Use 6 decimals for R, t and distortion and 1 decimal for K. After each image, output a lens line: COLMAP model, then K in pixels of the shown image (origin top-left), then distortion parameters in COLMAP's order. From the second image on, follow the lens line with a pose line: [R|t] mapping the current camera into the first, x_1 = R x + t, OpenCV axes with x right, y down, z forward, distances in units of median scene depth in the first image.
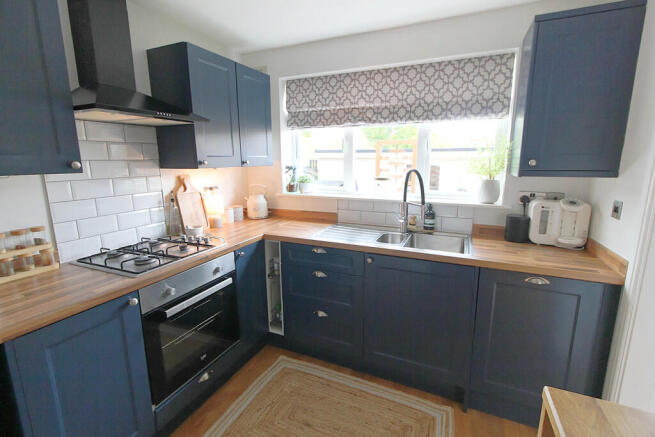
lens RADIAL K [[302.6, 0, 326.6], [0, 302.6, 216.5], [0, 0, 1]] dist [0.012951, -0.001149]
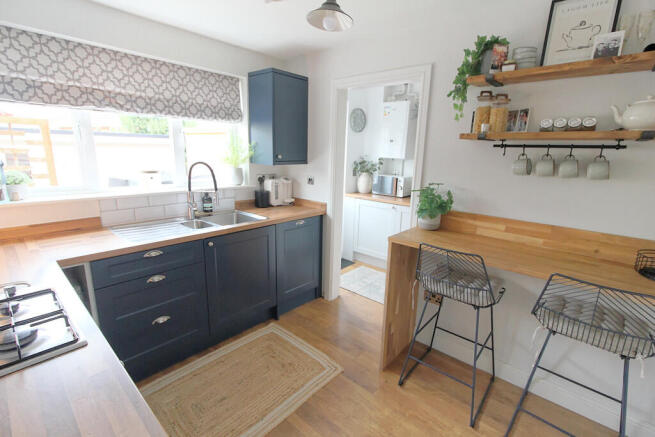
lens RADIAL K [[302.6, 0, 328.8], [0, 302.6, 219.2], [0, 0, 1]] dist [0.012951, -0.001149]
pose [[0.304303, -0.203665, 0.930548, -0.654564], [0.151987, 0.974743, 0.163636, -0.055103], [-0.940372, 0.091636, 0.327572, 0.175603]]
